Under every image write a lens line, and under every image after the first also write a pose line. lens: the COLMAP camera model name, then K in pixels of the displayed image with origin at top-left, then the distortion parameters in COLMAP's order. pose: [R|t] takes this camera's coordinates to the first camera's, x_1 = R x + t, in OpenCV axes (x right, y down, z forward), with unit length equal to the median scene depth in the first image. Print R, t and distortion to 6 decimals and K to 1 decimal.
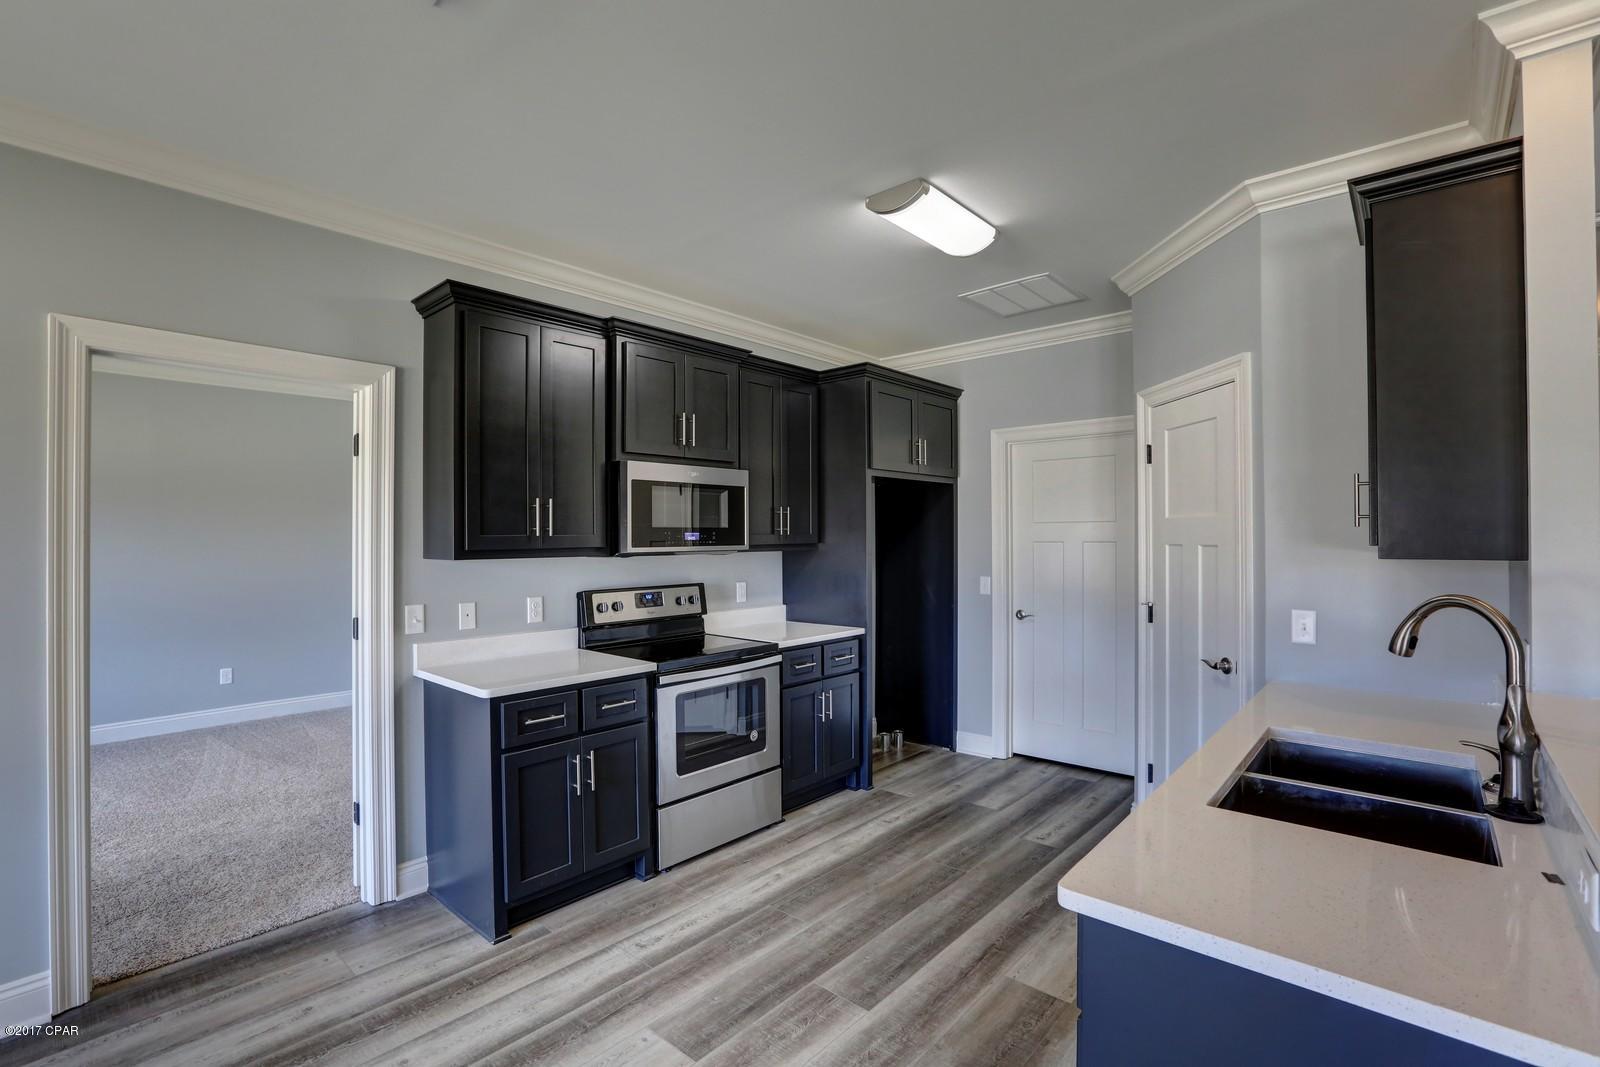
lens RADIAL K [[732.1, 0, 800.0], [0, 732.1, 533.5], [0, 0, 1]] dist [-0.040721, 0.013652]
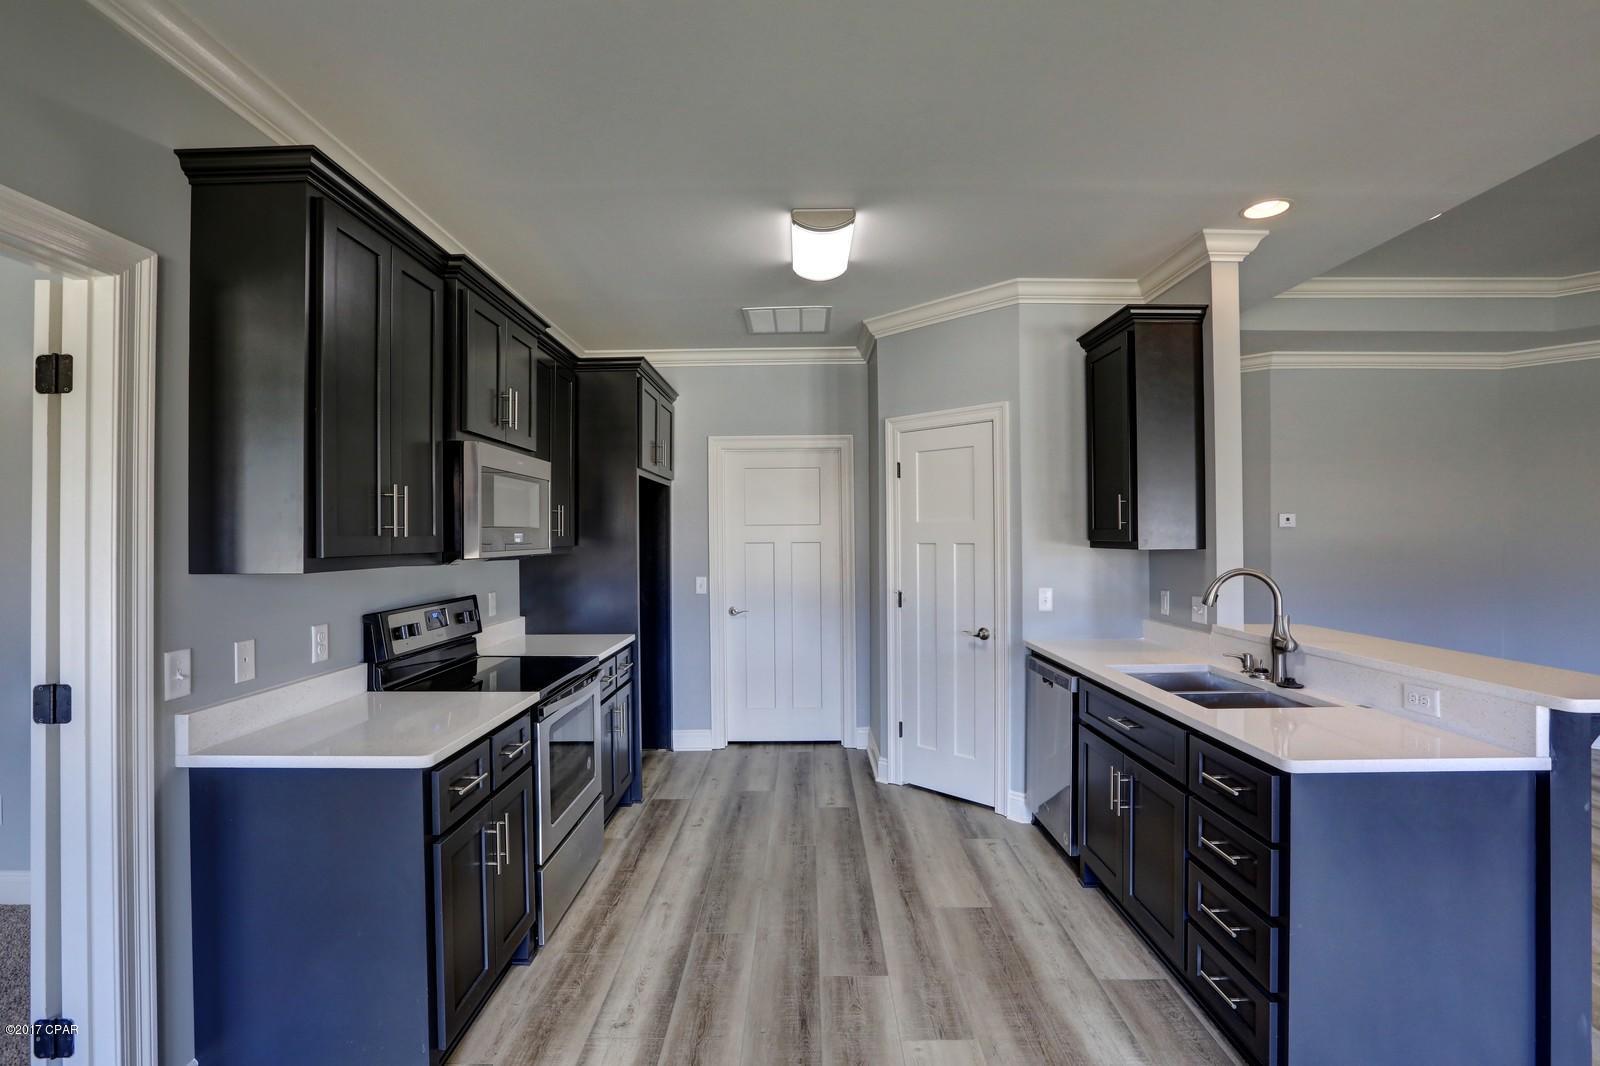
lens RADIAL K [[732.1, 0, 800.0], [0, 732.1, 533.0], [0, 0, 1]] dist [-0.040721, 0.013652]
pose [[0.751050, 0.002195, 0.660242, -0.451130], [0.002098, 0.999981, -0.005711, 0.003806], [-0.660242, 0.005674, 0.751031, 0.170429]]
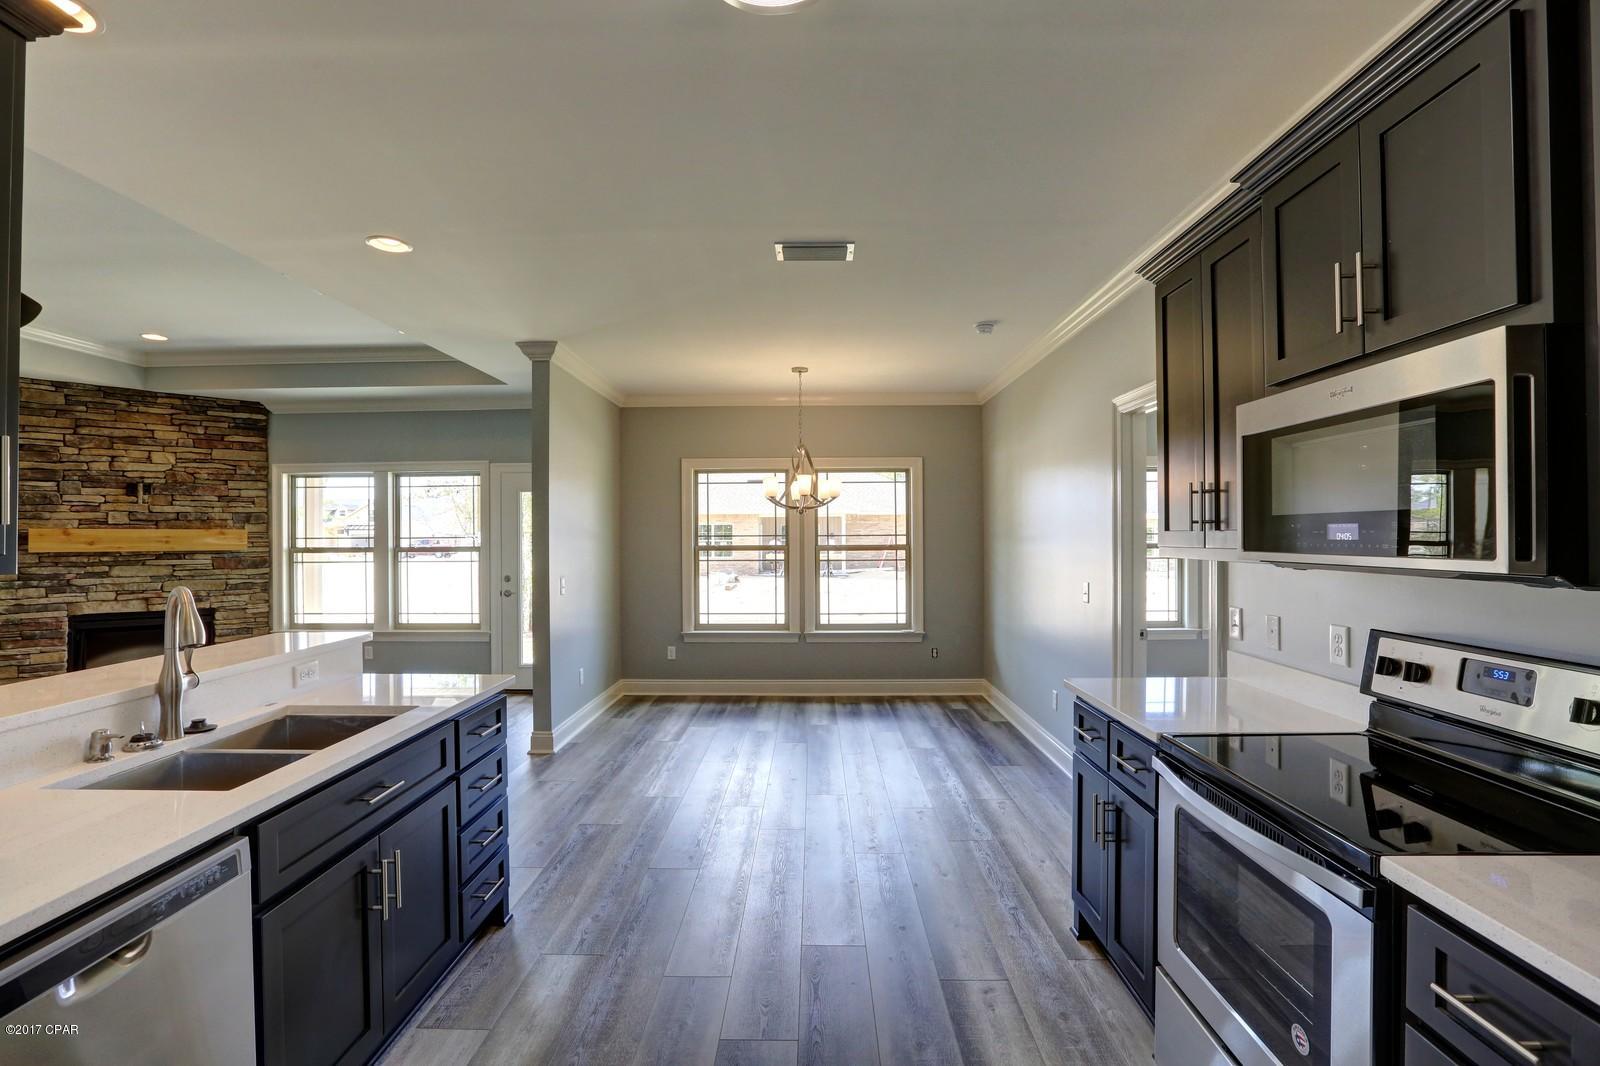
lens RADIAL K [[732.1, 0, 800.0], [0, 732.1, 533.0], [0, 0, 1]] dist [-0.040721, 0.013652]
pose [[-0.753448, 0.006798, -0.657472, 0.387000], [0.007388, 0.999971, 0.001873, 0.000738], [0.657466, -0.003446, -0.753477, 1.106574]]
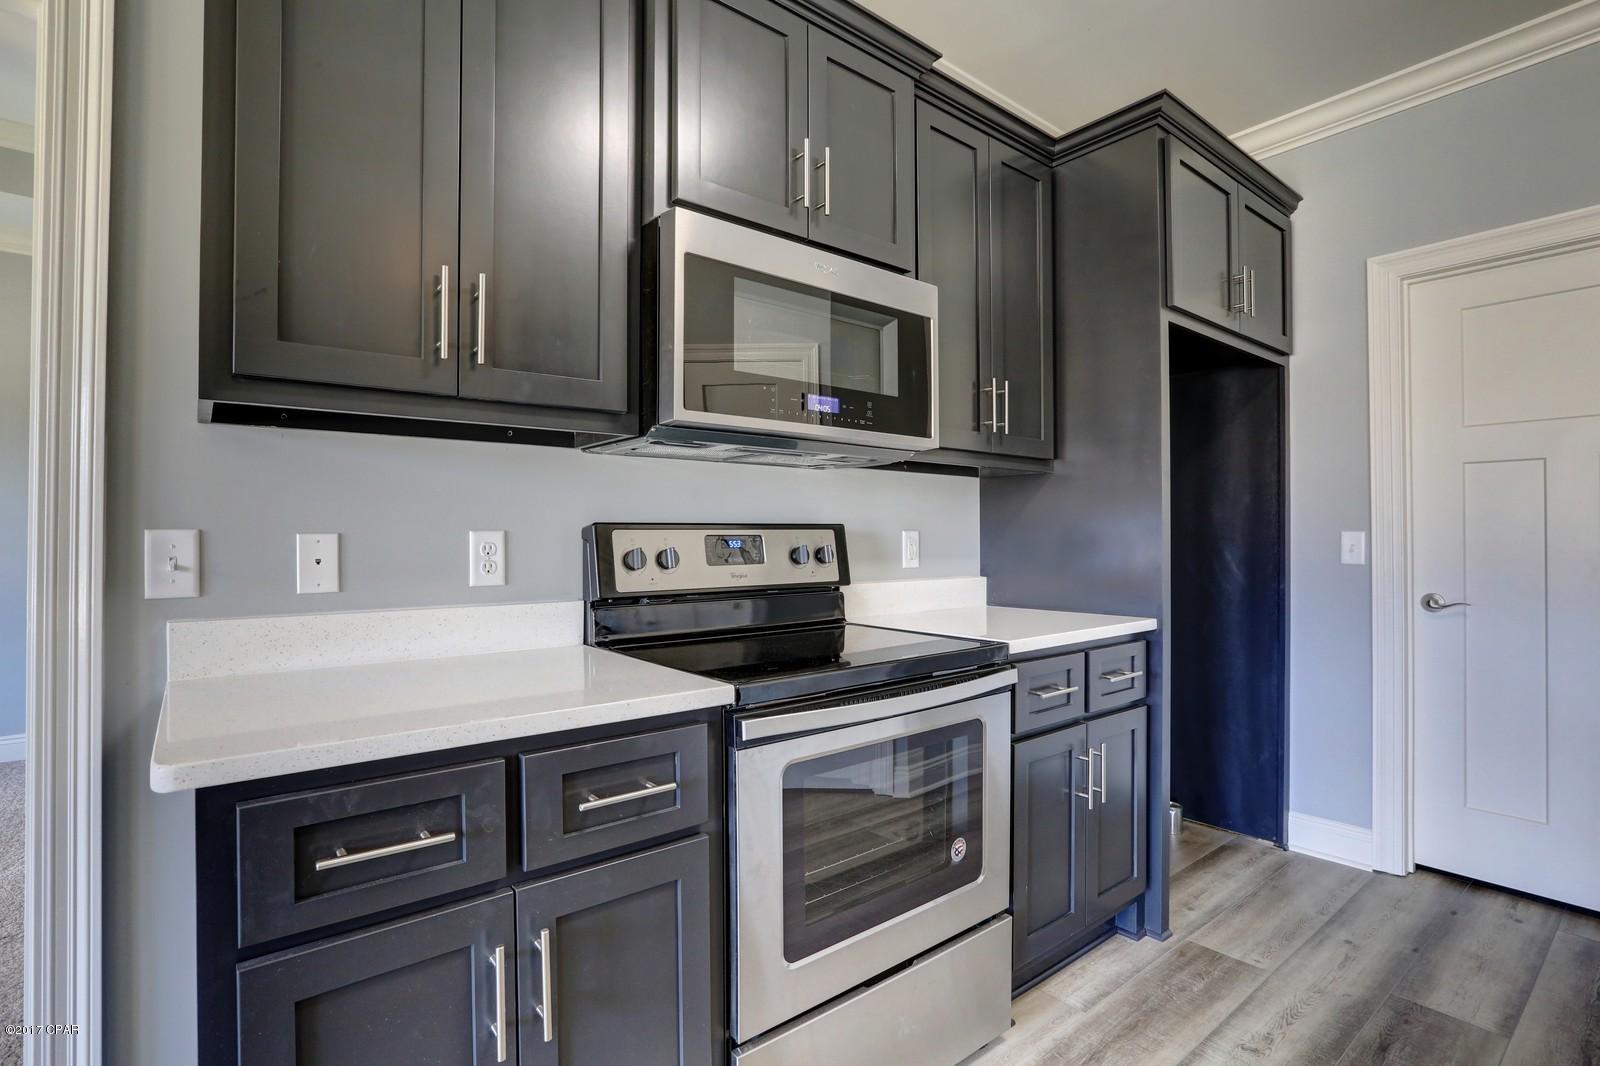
lens RADIAL K [[756.6, 0, 805.7], [0, 756.6, 528.3], [0, 0, 1]] dist [-0.021364, 0.001188]
pose [[0.987093, 0.002530, -0.160127, -0.081882], [-0.003454, 0.999979, -0.005495, 0.083156], [0.160110, 0.005977, 0.987081, 0.529434]]
